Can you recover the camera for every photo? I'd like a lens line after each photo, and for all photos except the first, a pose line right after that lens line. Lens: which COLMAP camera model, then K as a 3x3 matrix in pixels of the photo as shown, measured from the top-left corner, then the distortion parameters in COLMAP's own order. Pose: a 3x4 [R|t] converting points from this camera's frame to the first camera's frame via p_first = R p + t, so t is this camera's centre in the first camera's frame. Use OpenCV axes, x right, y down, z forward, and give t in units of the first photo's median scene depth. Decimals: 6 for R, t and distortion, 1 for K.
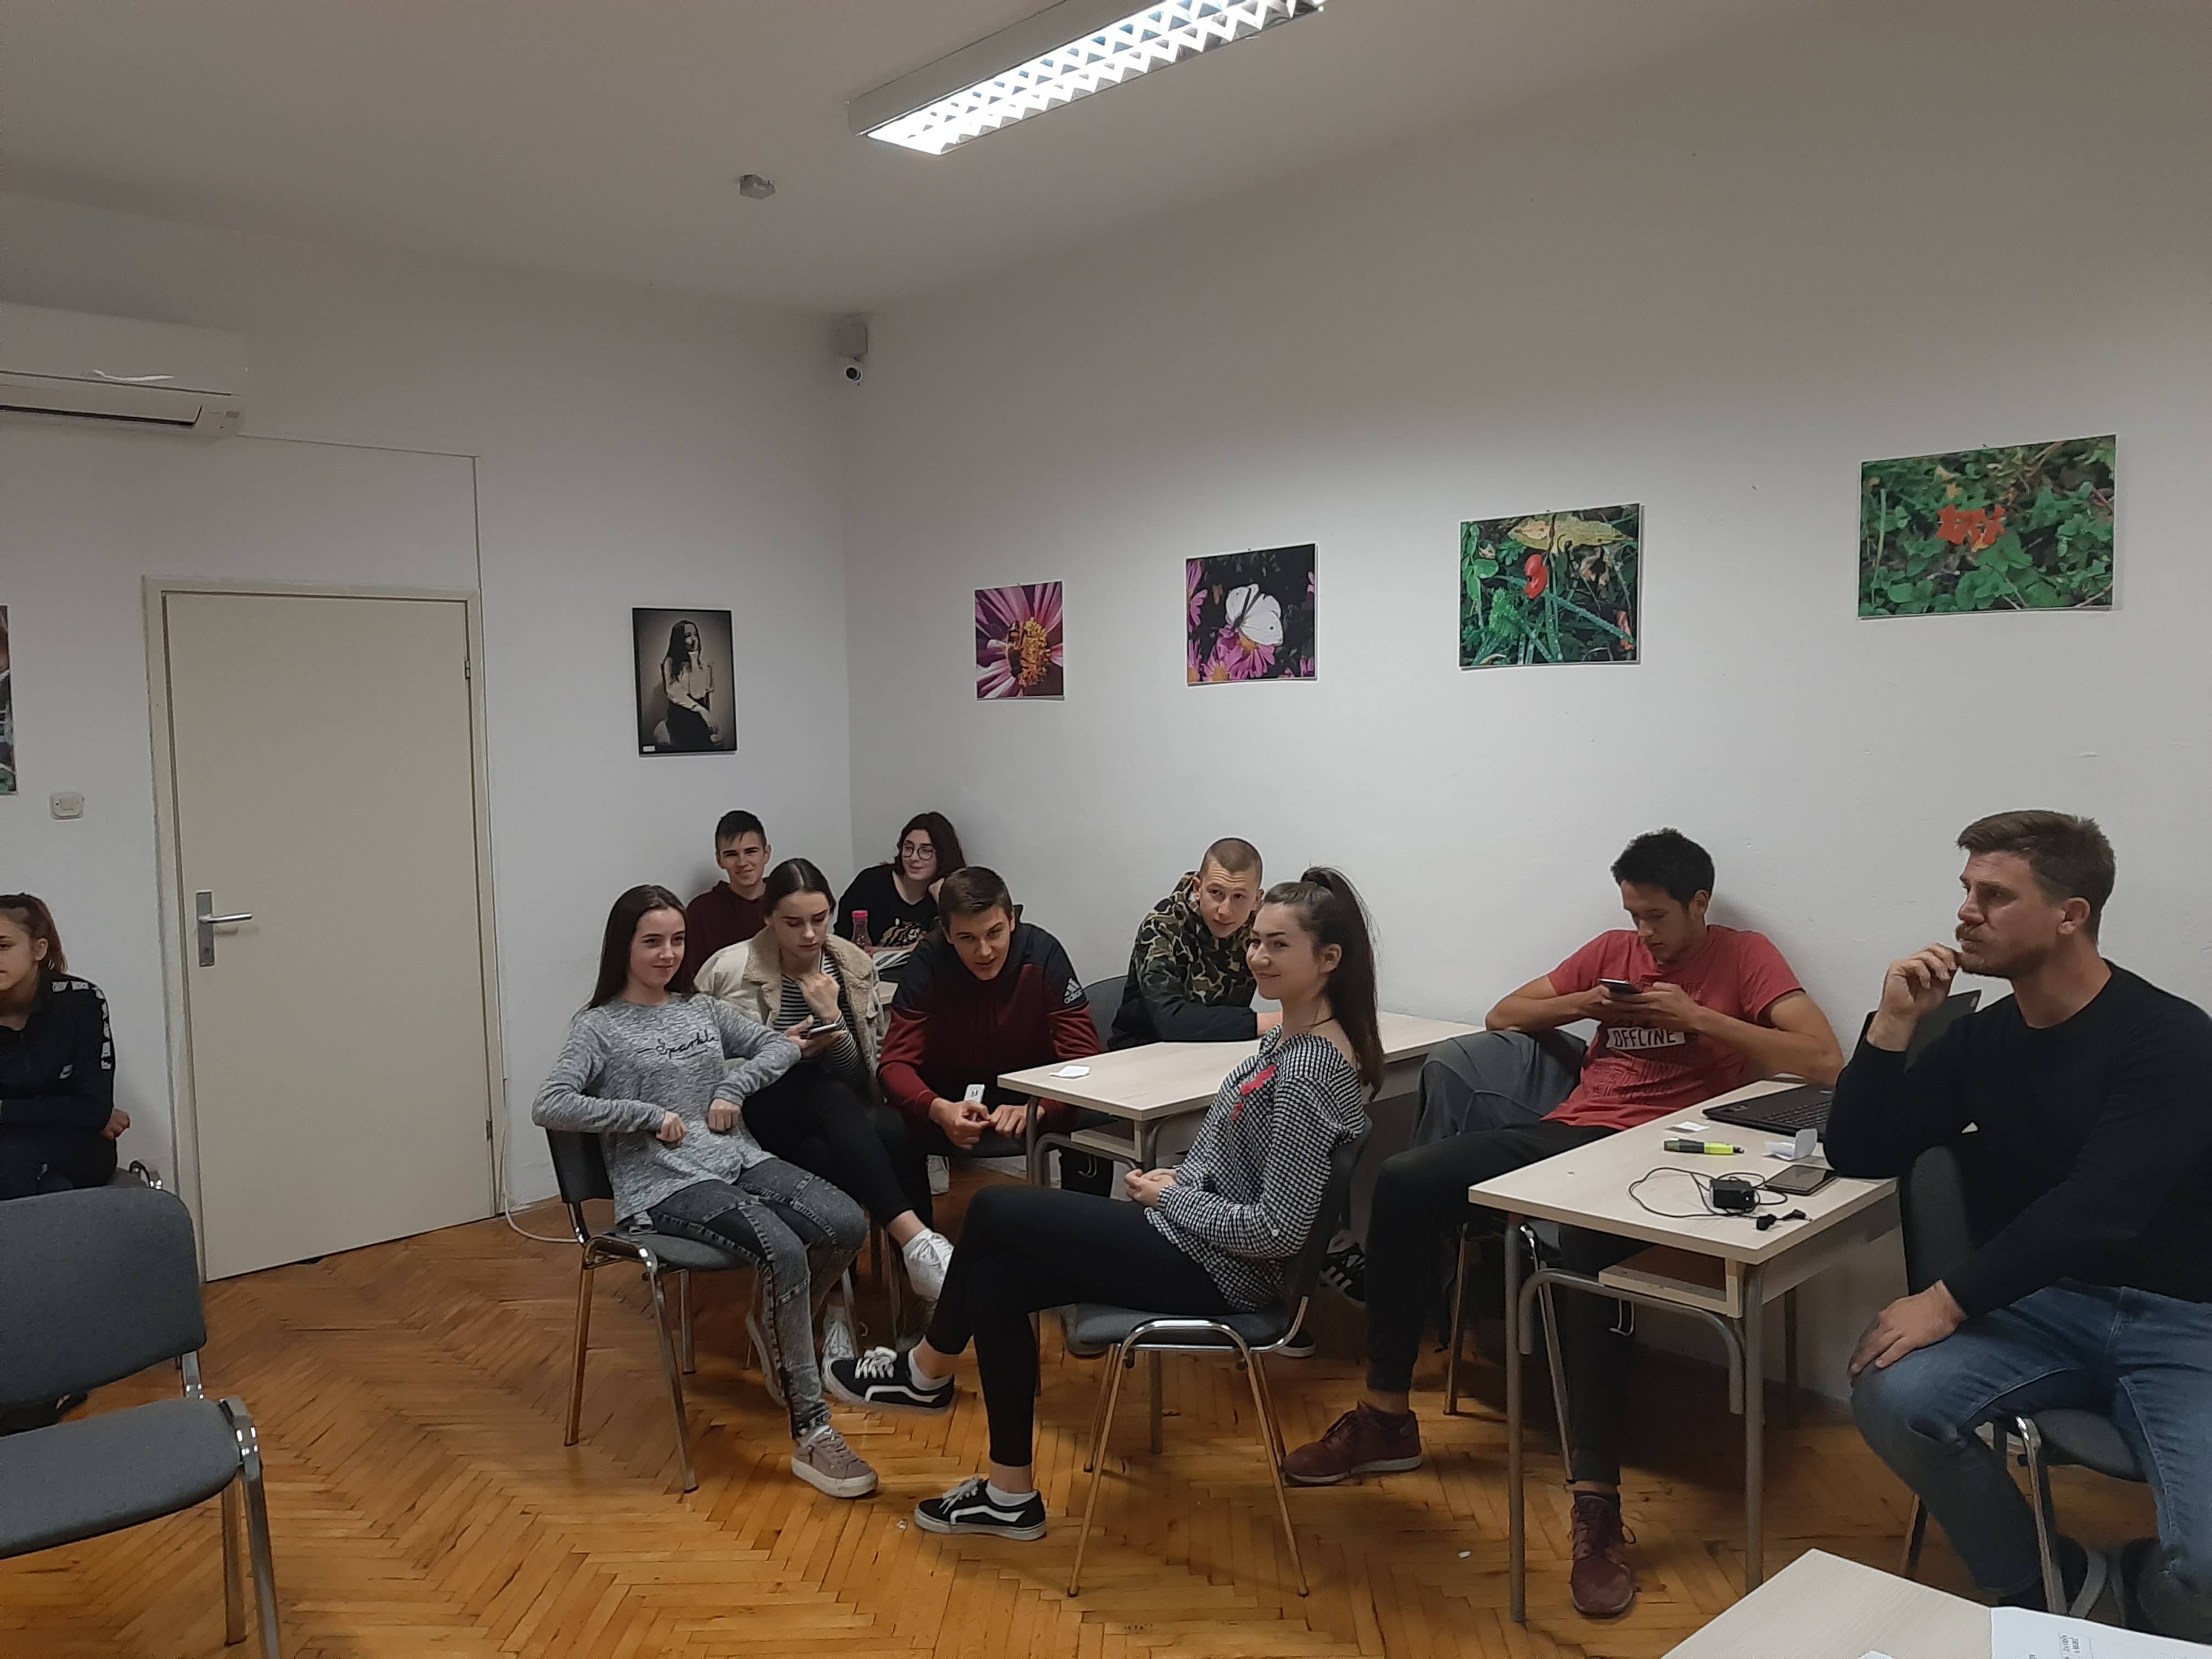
lens RADIAL K [[1698.3, 0, 1109.4], [0, 1698.3, 833.5], [0, 0, 1]] dist [0.027026, -0.024652]
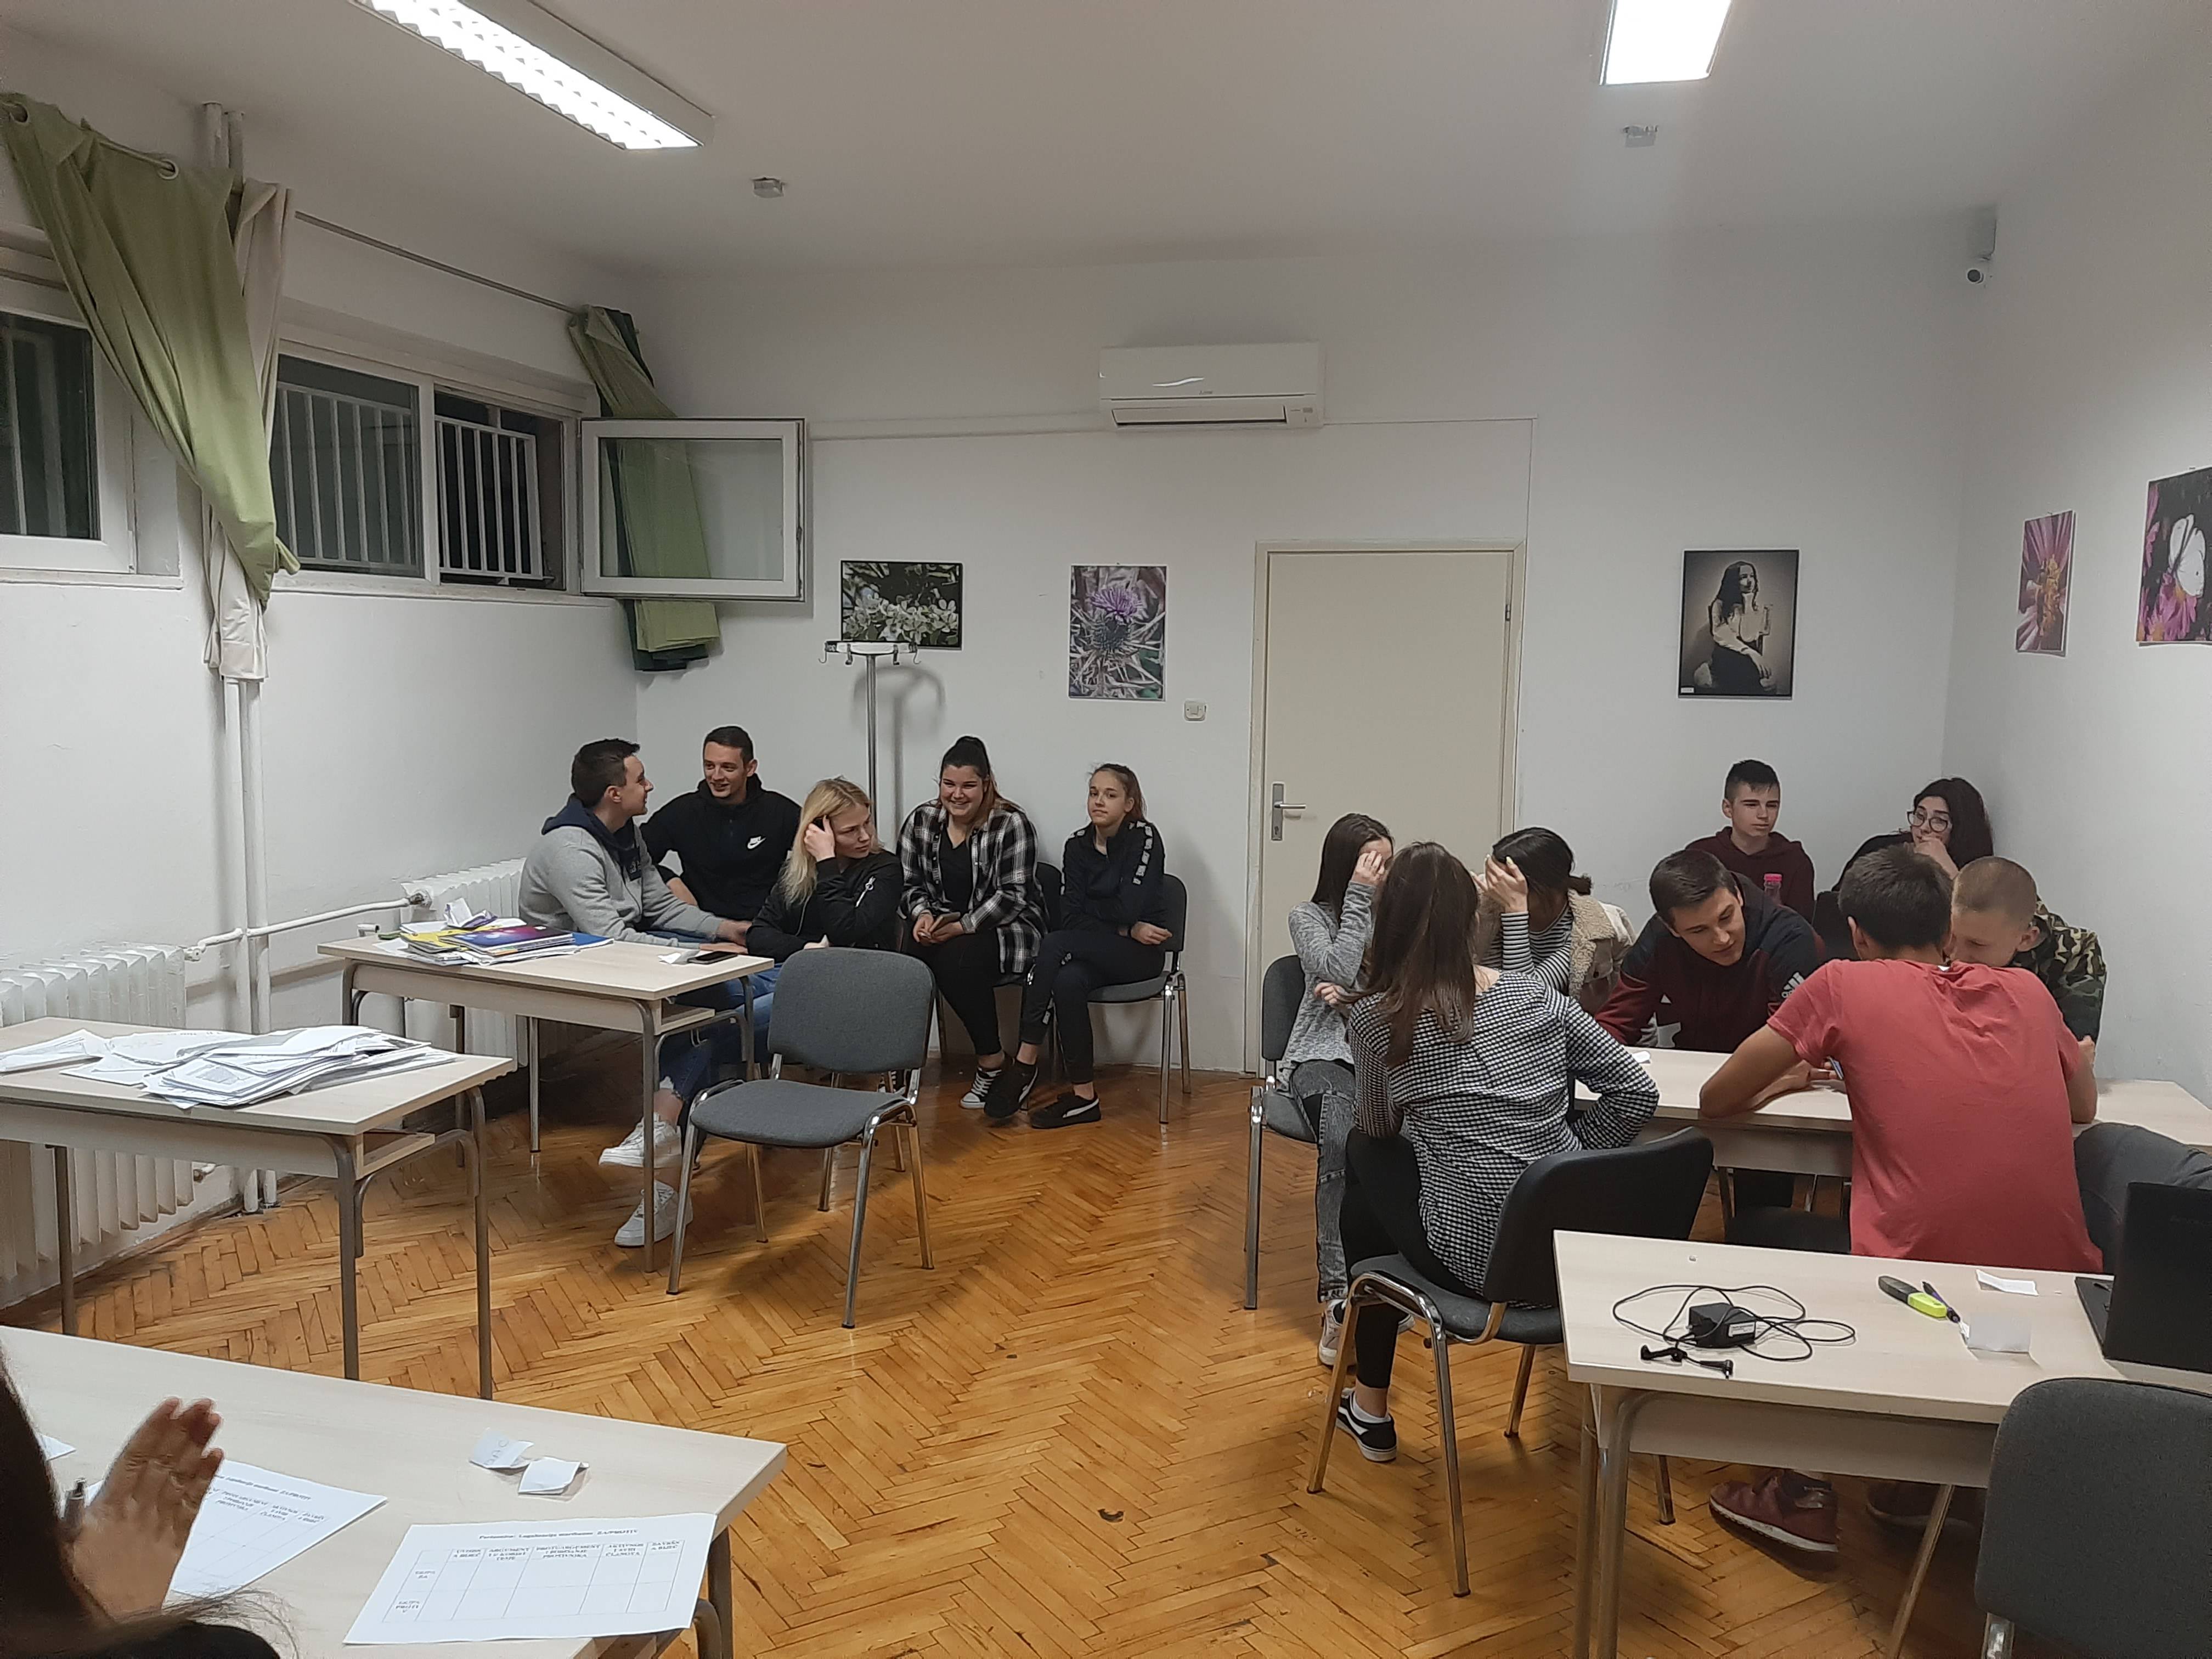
lens RADIAL K [[1698.3, 0, 1109.1], [0, 1698.3, 832.5], [0, 0, 1]] dist [0.027026, -0.024652]
pose [[0.545402, 0.121610, -0.829306, 0.398194], [-0.080365, 0.992447, 0.092680, -0.031962], [0.834313, 0.016099, 0.551056, 0.150925]]
